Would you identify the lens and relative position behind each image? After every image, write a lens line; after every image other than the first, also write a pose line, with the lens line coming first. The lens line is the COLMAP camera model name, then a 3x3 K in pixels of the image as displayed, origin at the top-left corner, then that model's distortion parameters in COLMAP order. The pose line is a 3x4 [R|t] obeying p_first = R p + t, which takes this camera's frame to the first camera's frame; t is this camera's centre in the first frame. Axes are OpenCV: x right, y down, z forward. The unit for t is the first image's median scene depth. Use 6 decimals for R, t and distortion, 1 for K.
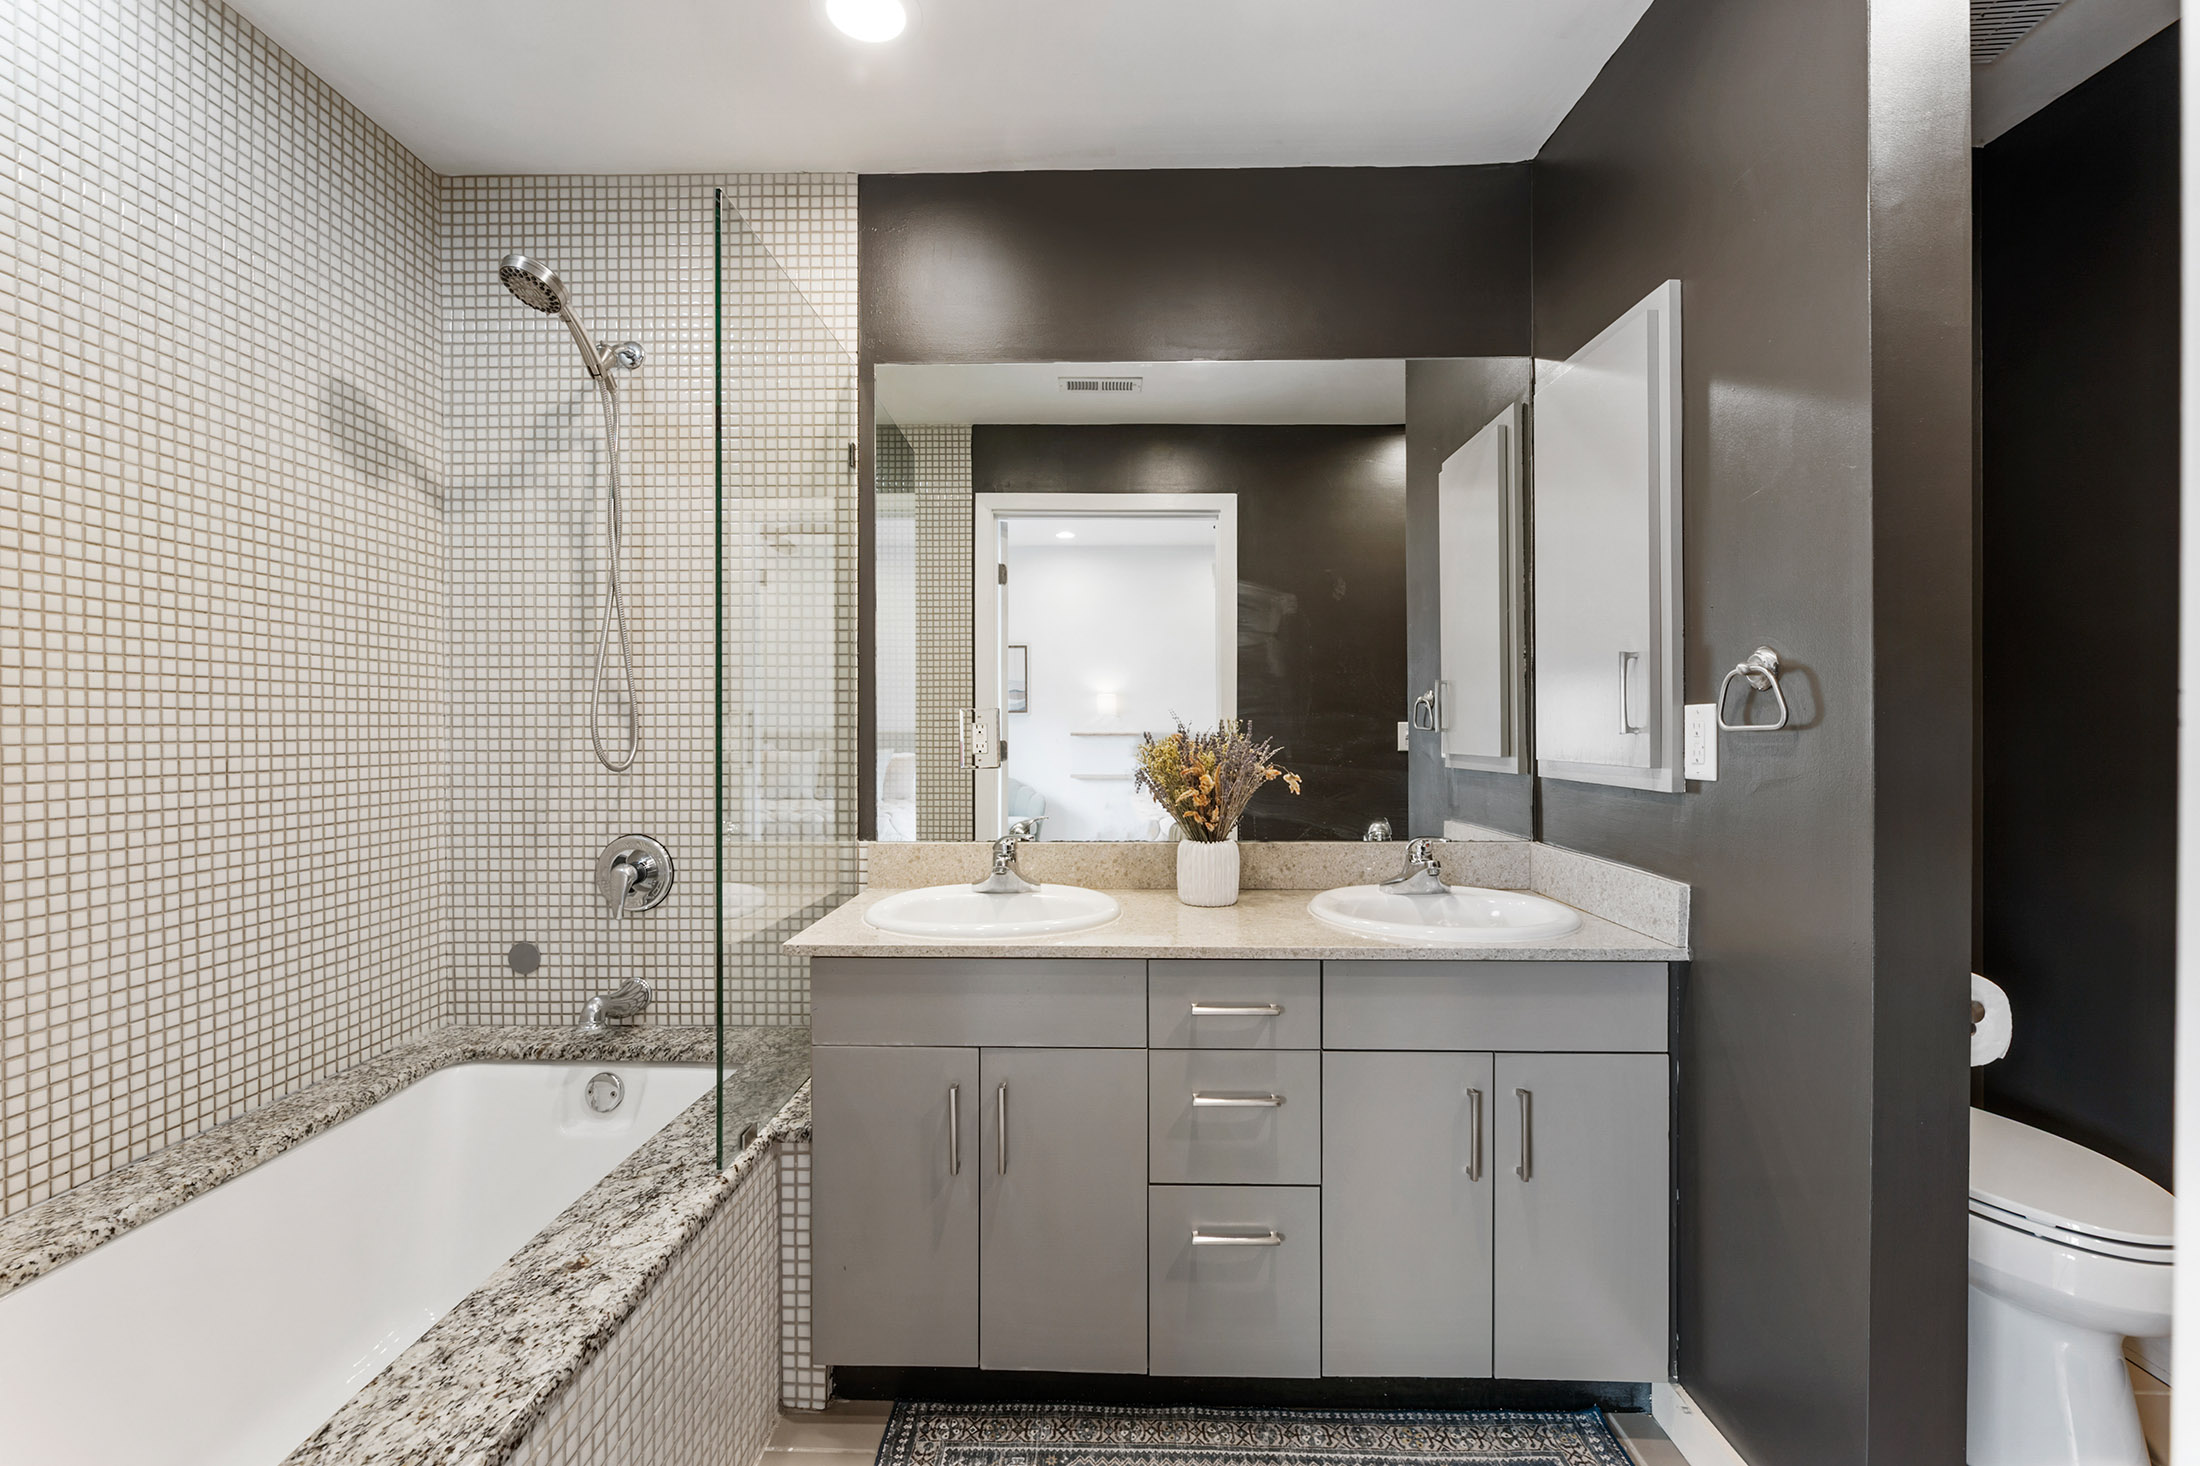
lens RADIAL K [[897.0, 0, 1097.5], [0, 897.0, 725.2], [0, 0, 1]] dist [-0.001642, 0.001289]
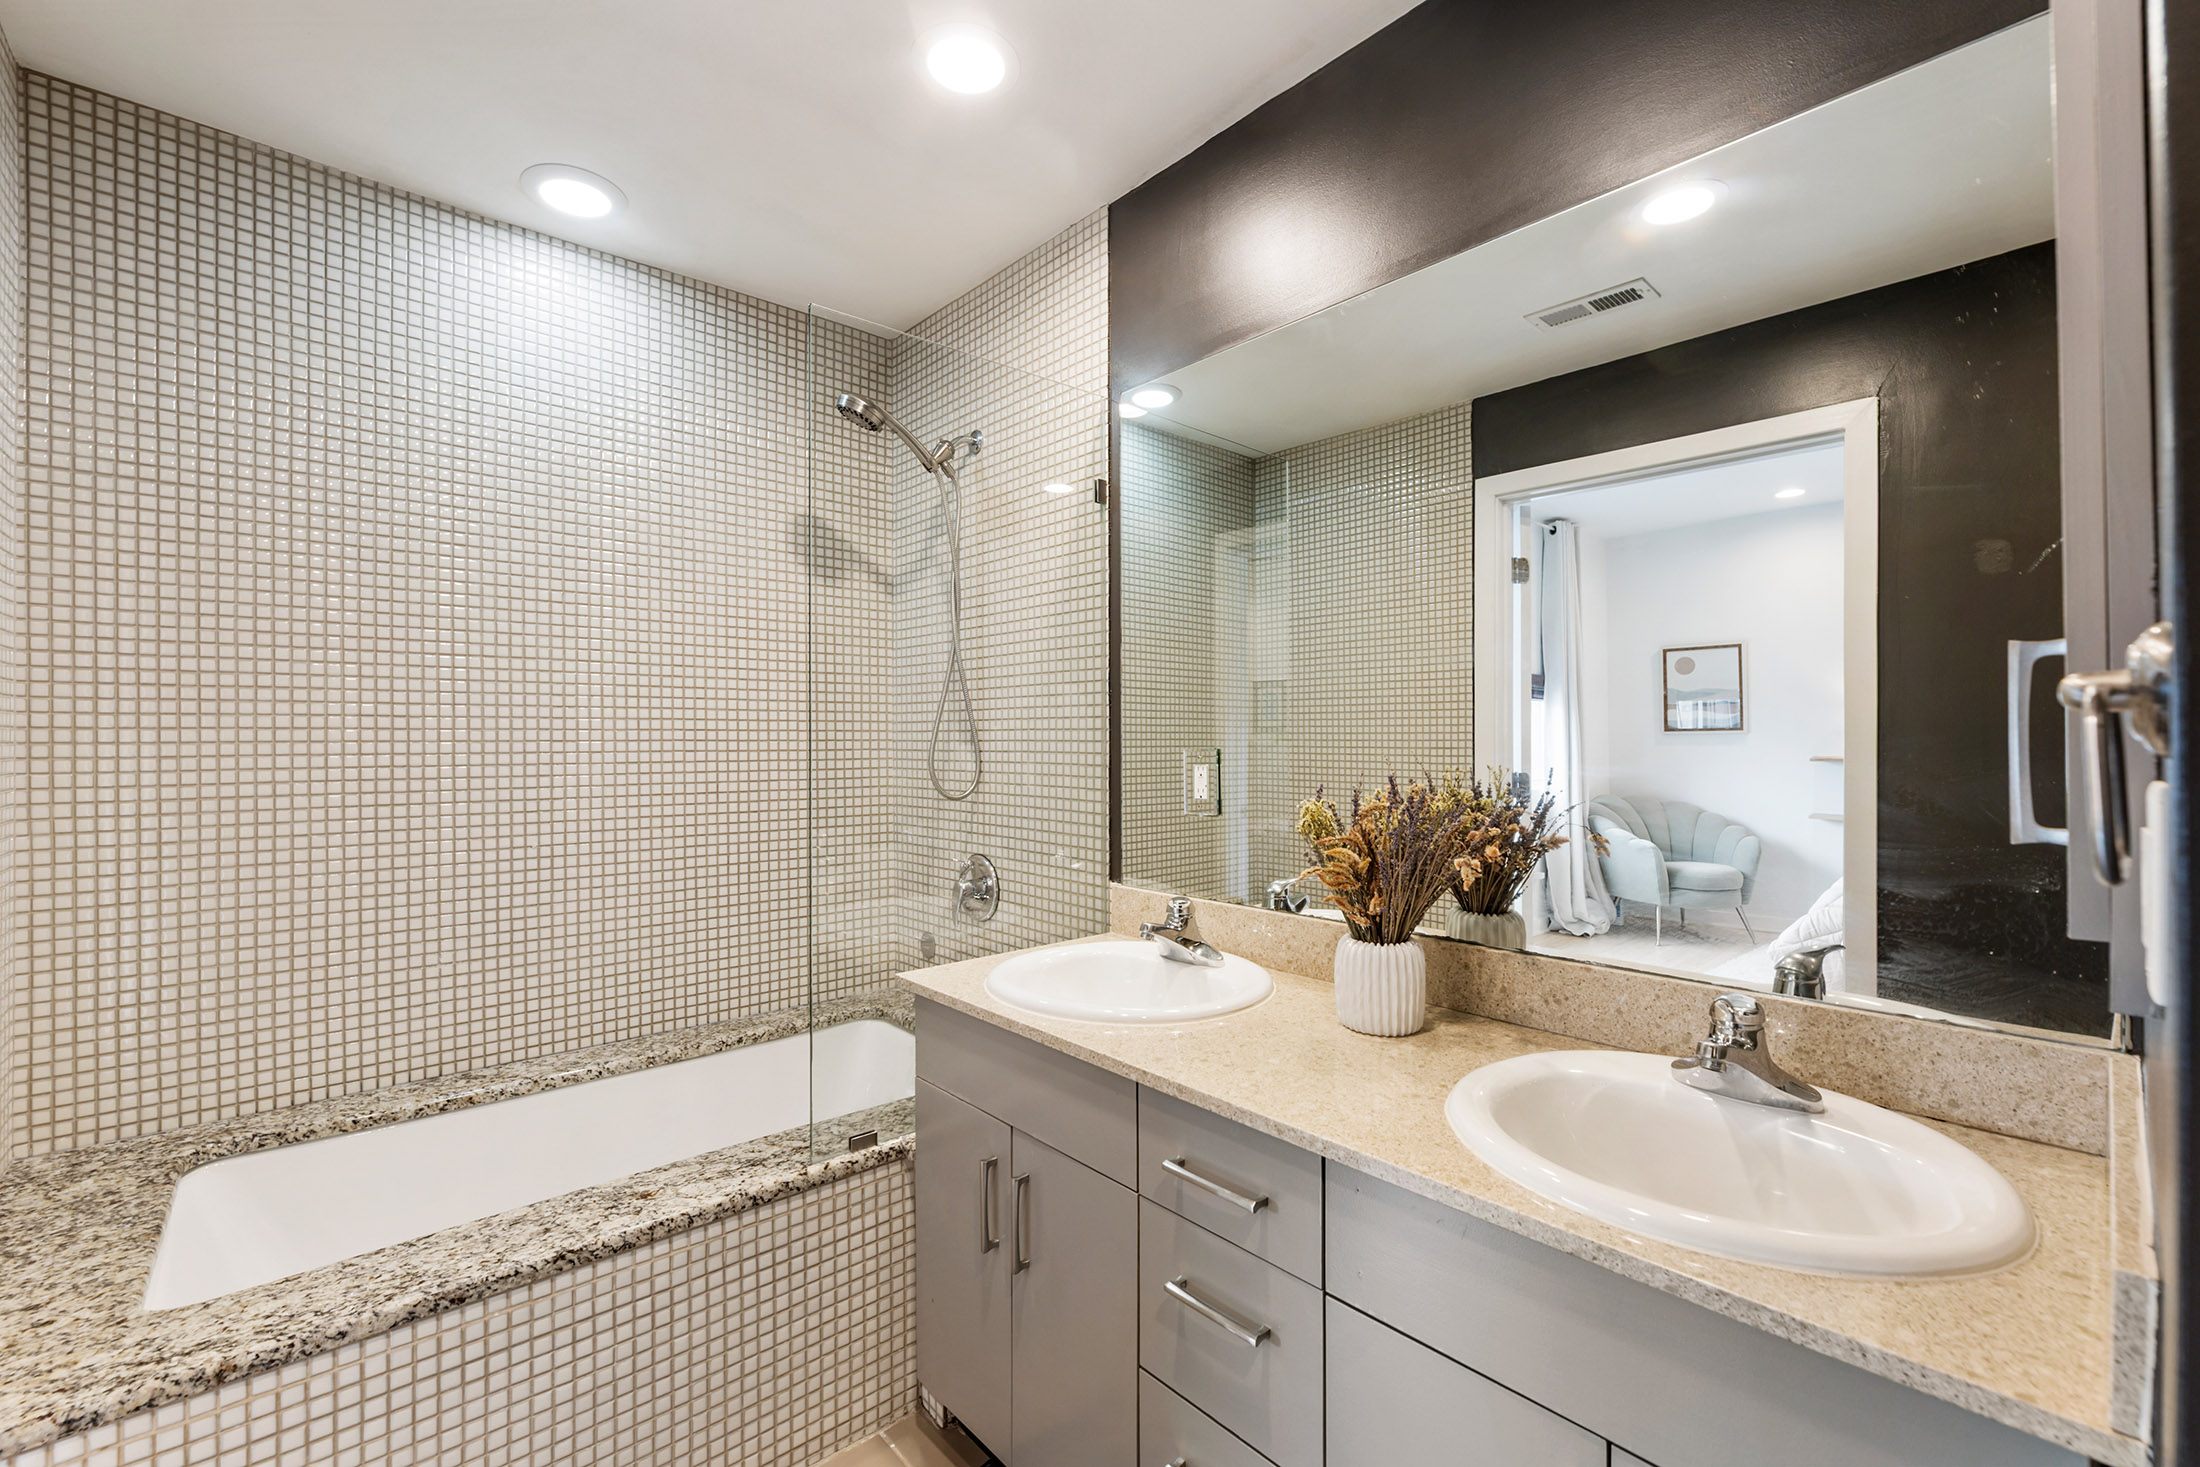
lens RADIAL K [[897.0, 0, 1104.0], [0, 897.0, 737.5], [0, 0, 1]] dist [-0.001642, 0.001289]
pose [[0.700134, -0.000871, -0.714011, 0.586772], [0.000707, 1.000000, -0.000526, -0.039591], [0.714011, -0.000136, 0.700134, 0.416491]]
